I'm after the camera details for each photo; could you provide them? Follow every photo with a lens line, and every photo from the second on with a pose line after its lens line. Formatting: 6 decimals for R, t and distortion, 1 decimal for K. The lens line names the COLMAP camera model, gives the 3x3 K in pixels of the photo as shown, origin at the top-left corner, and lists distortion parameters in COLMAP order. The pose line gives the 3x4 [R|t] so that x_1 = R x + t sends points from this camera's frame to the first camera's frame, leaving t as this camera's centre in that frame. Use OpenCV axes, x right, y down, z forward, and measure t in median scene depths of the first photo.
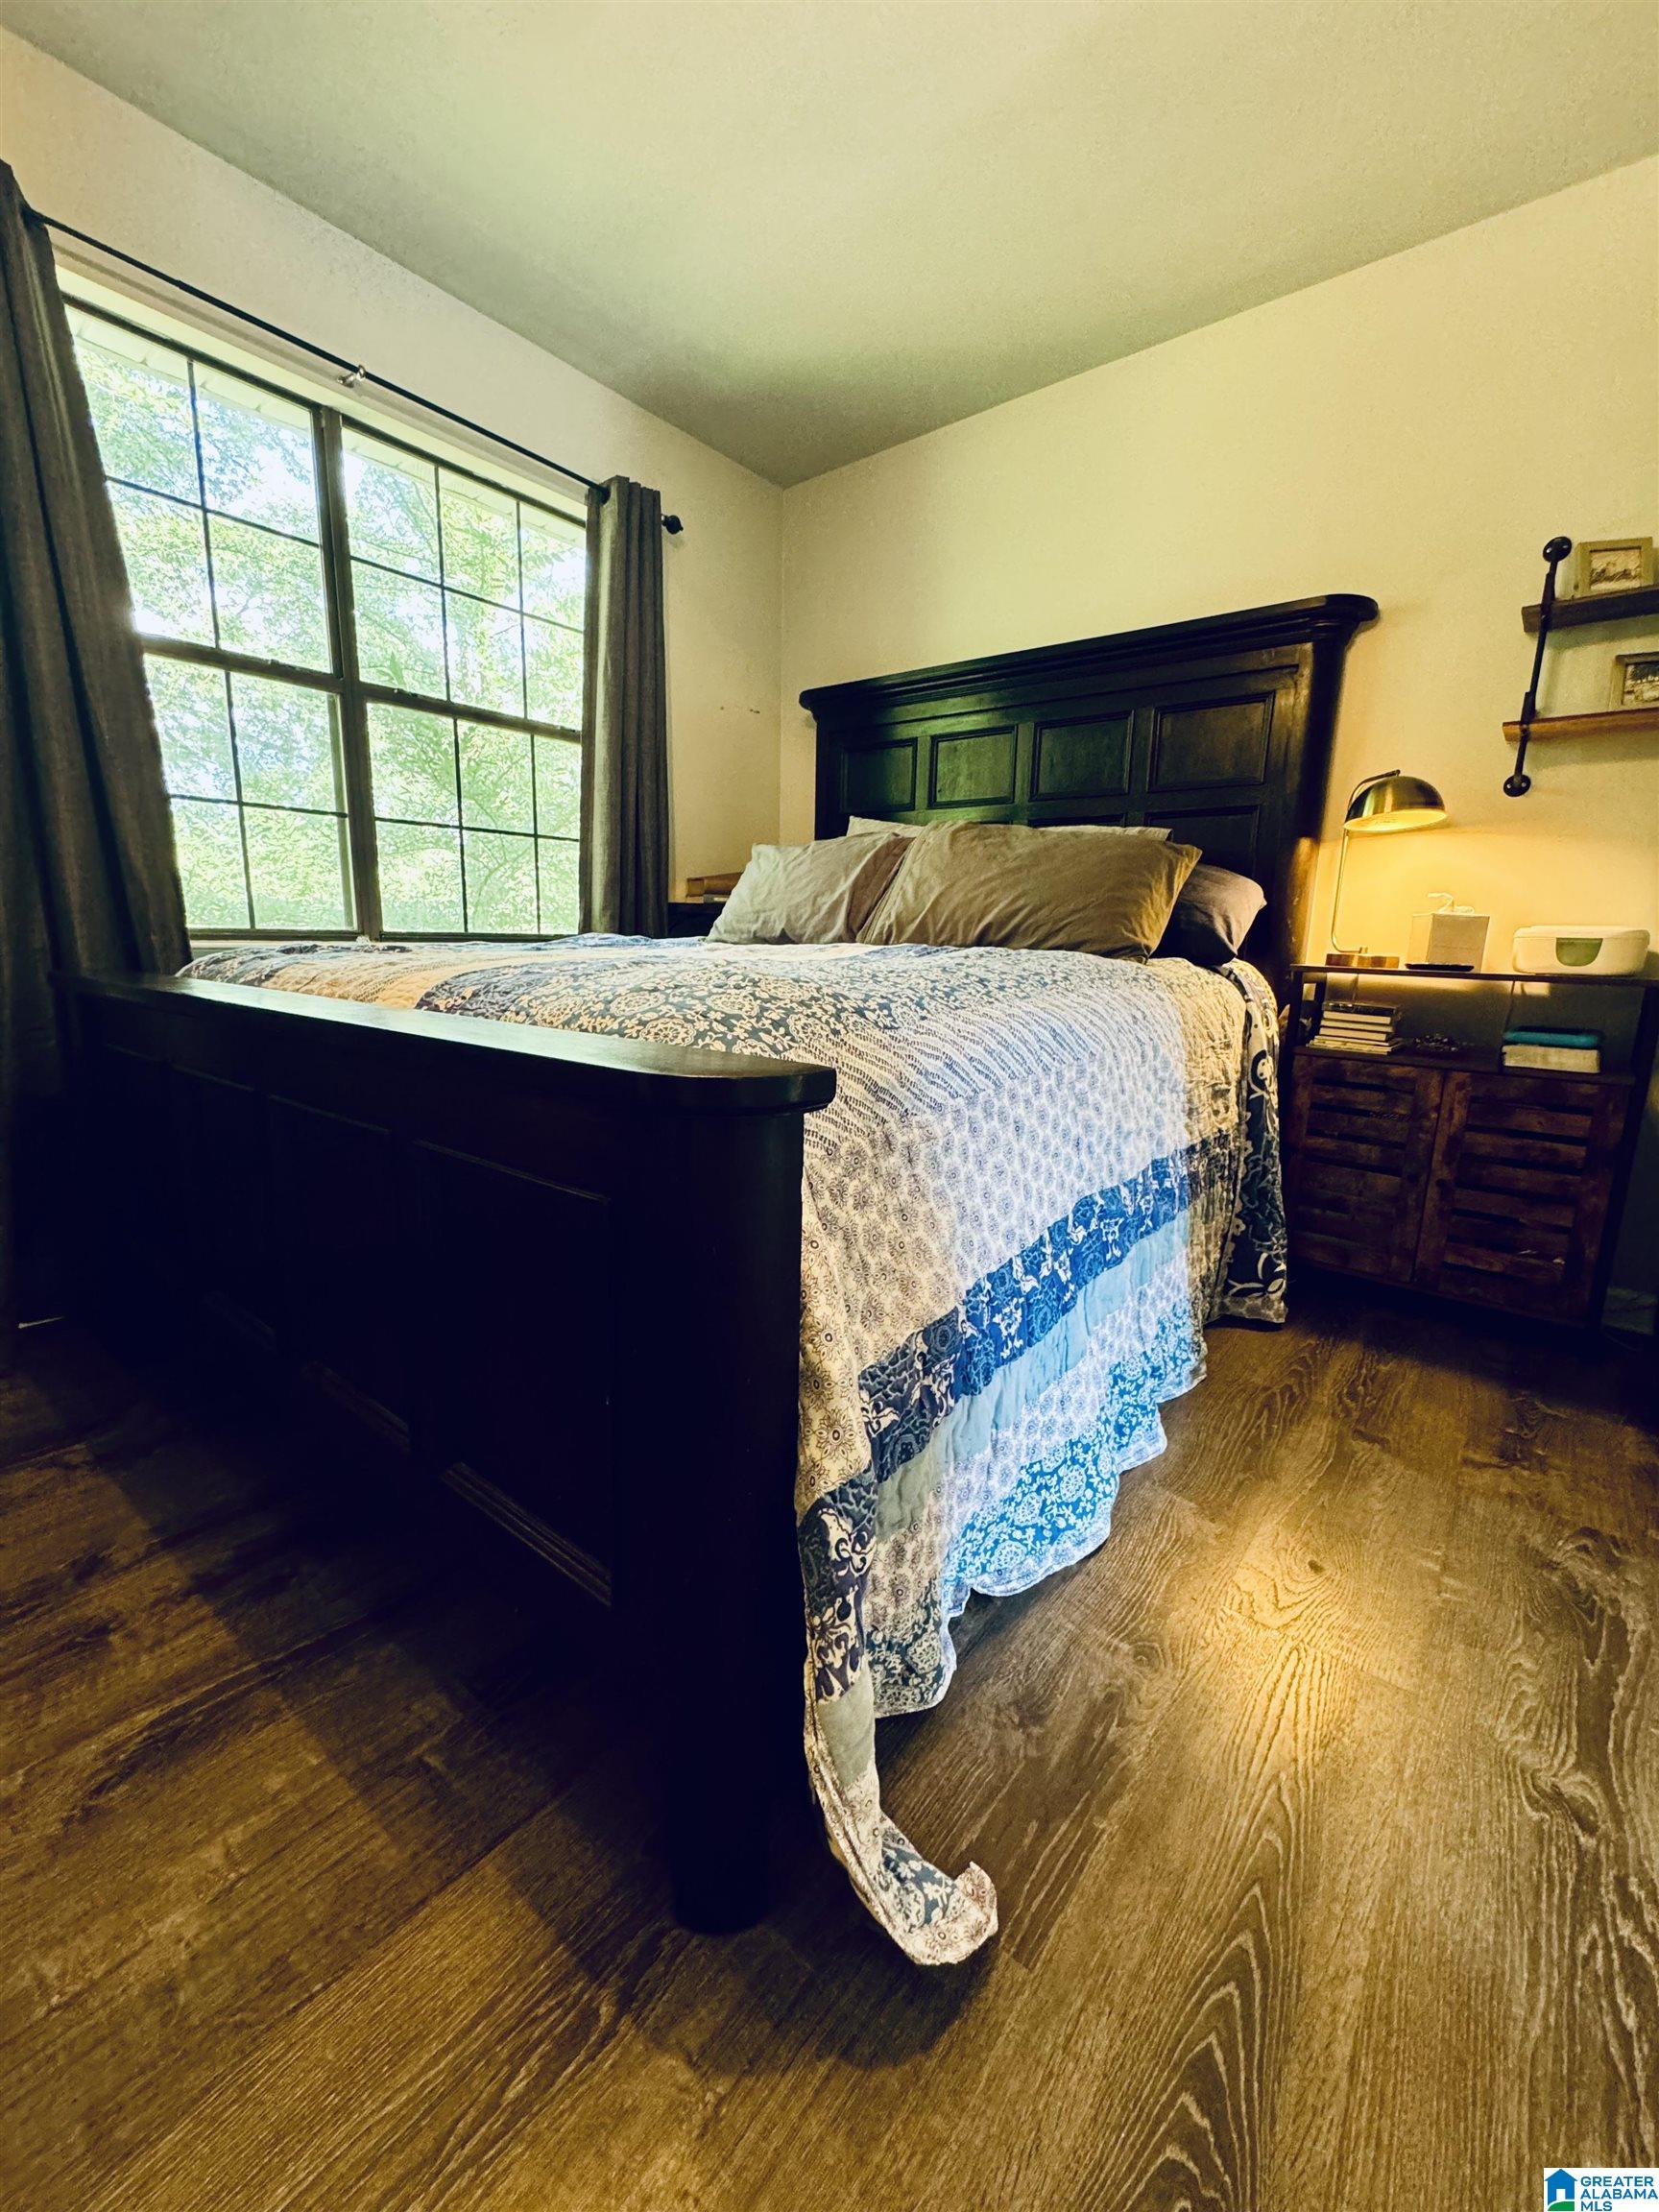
lens RADIAL K [[889.7, 0, 830.5], [0, 889.7, 1101.6], [0, 0, 1]] dist [0.000759, 0.001110]
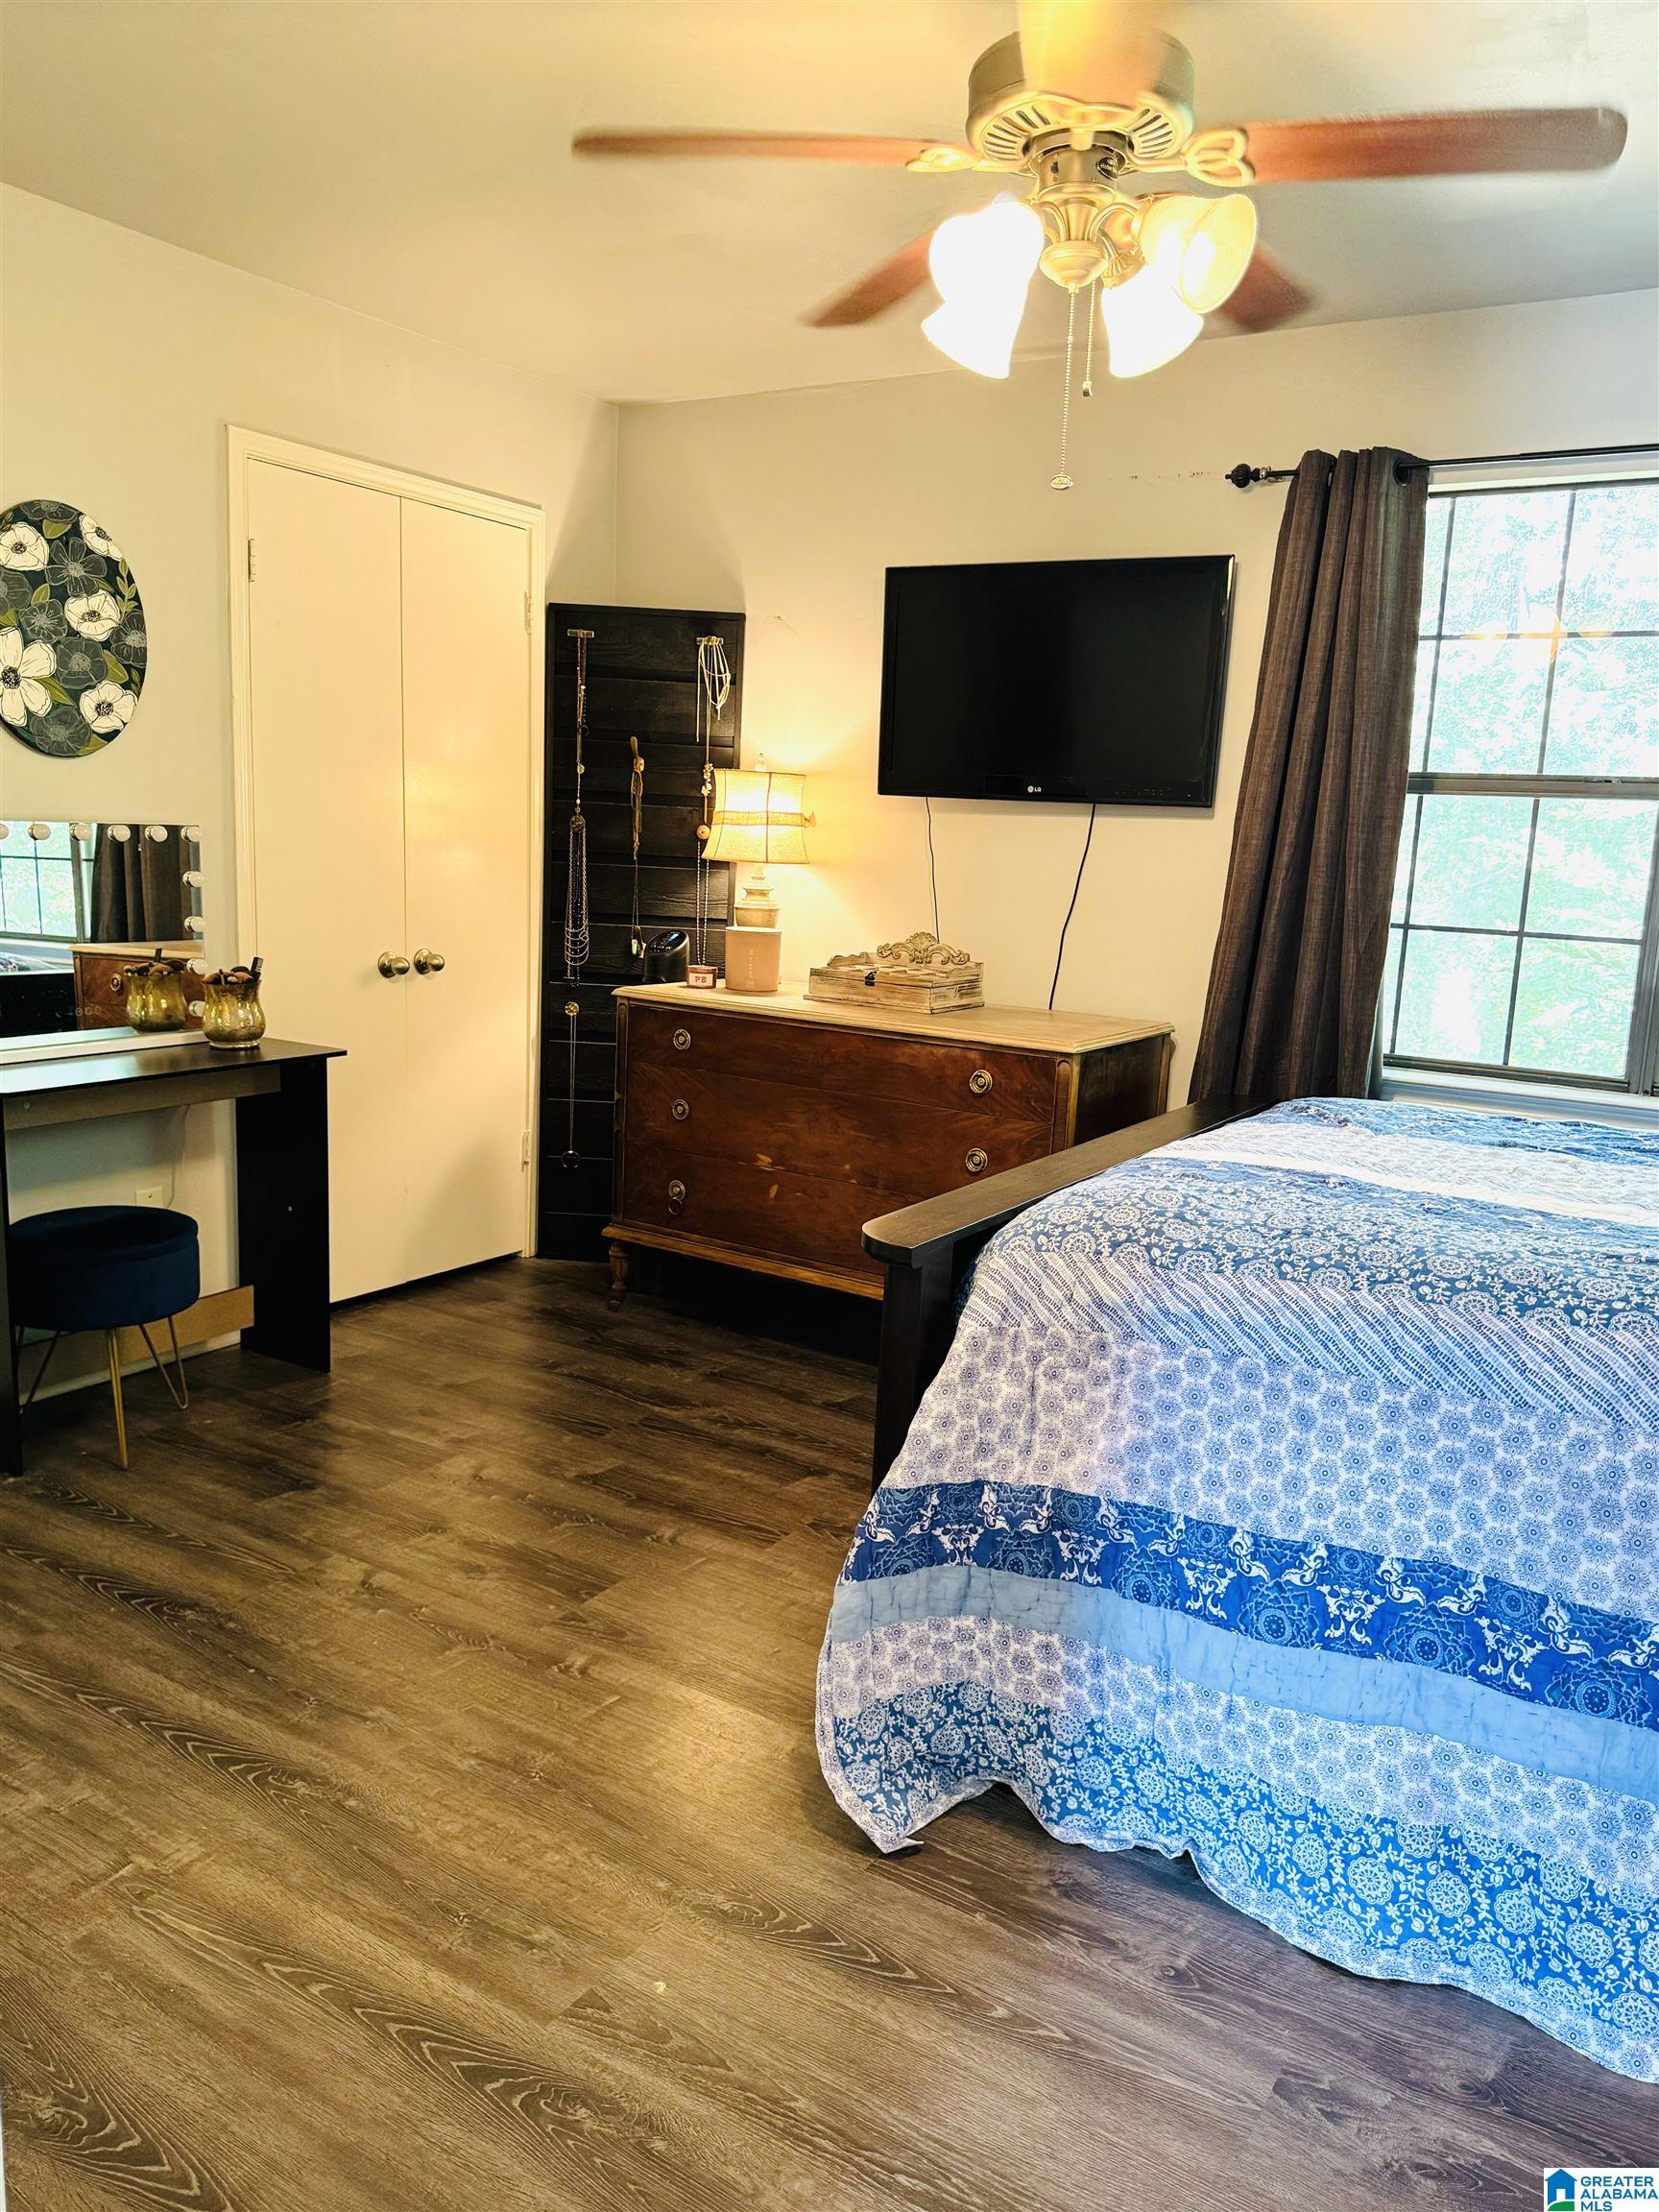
lens RADIAL K [[1615.3, 0, 842.7], [0, 1615.3, 1109.2], [0, 0, 1]] dist [0.073142, -0.077612]
pose [[0.128099, 0.152287, -0.980000, 0.974666], [-0.230671, 0.965616, 0.119900, -0.207424], [0.964563, 0.210699, 0.158823, 0.093099]]
